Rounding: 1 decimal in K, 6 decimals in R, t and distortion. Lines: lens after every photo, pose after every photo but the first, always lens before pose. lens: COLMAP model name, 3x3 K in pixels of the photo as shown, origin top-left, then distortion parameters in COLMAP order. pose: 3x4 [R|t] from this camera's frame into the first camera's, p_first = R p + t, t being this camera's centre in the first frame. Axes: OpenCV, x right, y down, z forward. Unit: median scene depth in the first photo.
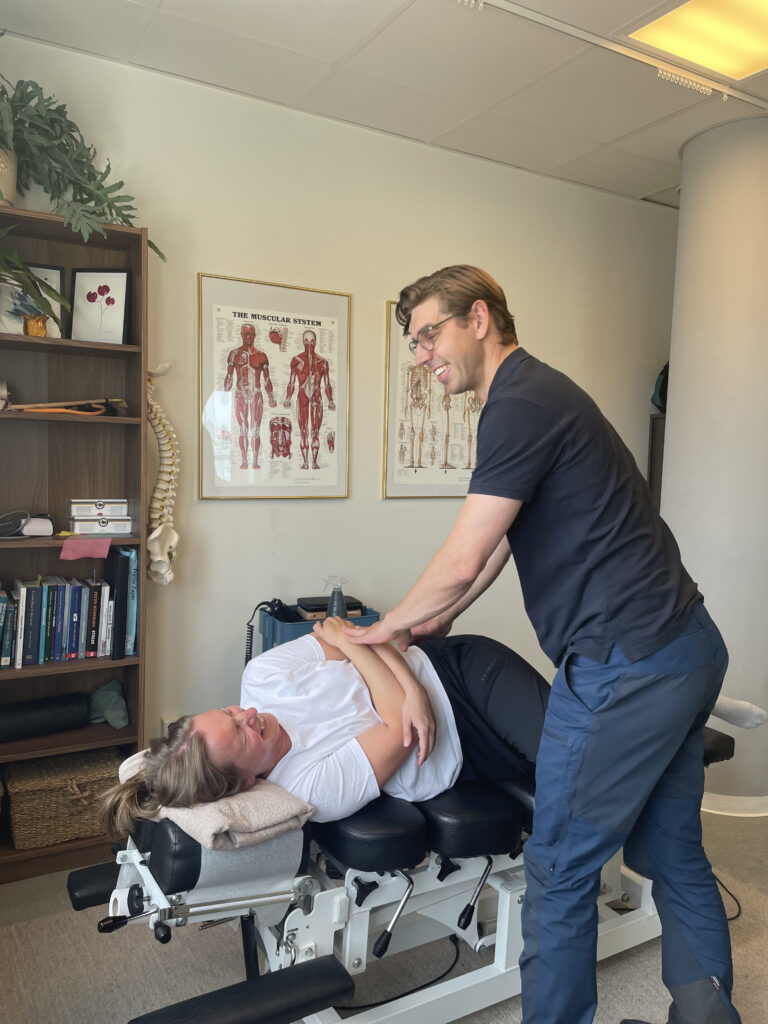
lens RADIAL K [[776.3, 0, 388.7], [0, 776.3, 508.4], [0, 0, 1]] dist [0.100503, -0.099953]
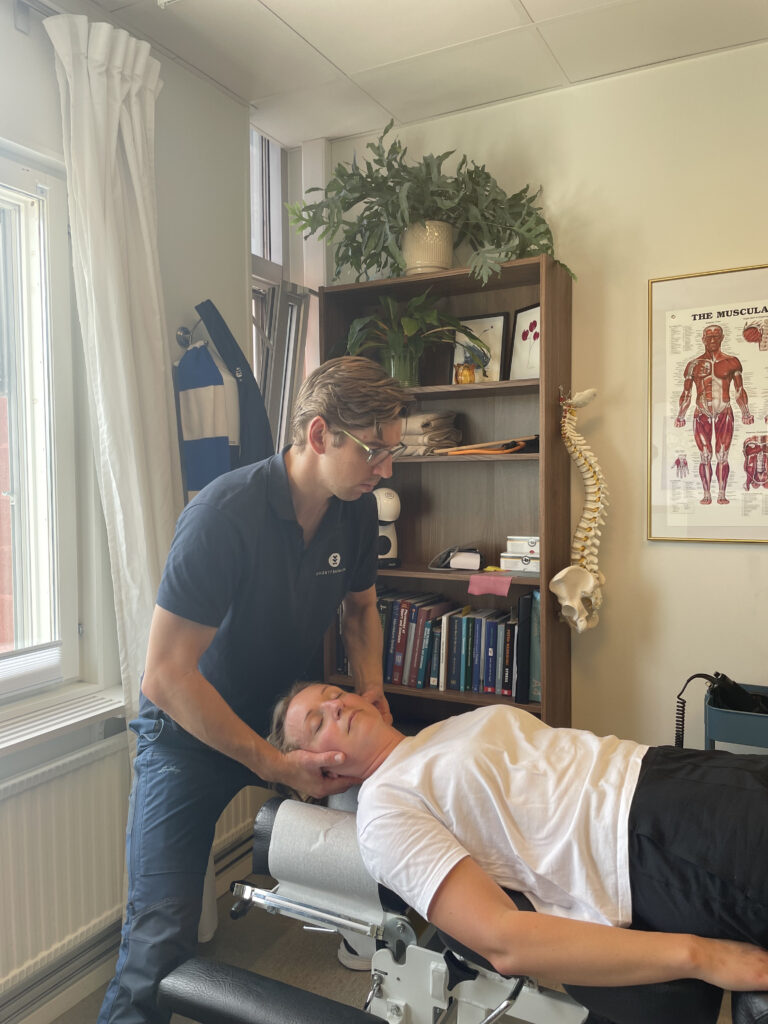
lens RADIAL K [[776.3, 0, 388.7], [0, 776.3, 508.4], [0, 0, 1]] dist [0.100503, -0.099953]
pose [[0.550355, 0.000523, -0.834930, 0.316165], [-0.032143, 0.999272, -0.020562, -0.019035], [0.834312, 0.038154, 0.549971, 0.278665]]
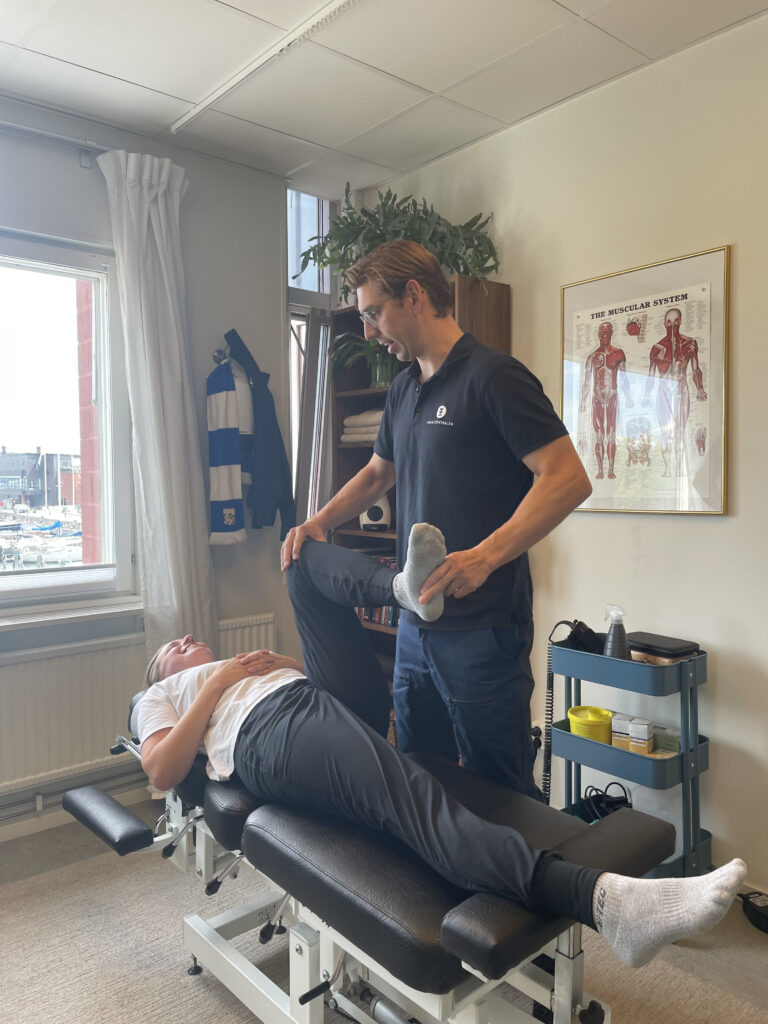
lens RADIAL K [[776.3, 0, 388.7], [0, 776.3, 508.4], [0, 0, 1]] dist [0.100503, -0.099953]
pose [[0.201435, 0.006685, -0.979479, 0.678059], [-0.055985, 0.998421, -0.004699, 0.002840], [0.977901, 0.055783, 0.201491, 0.572566]]
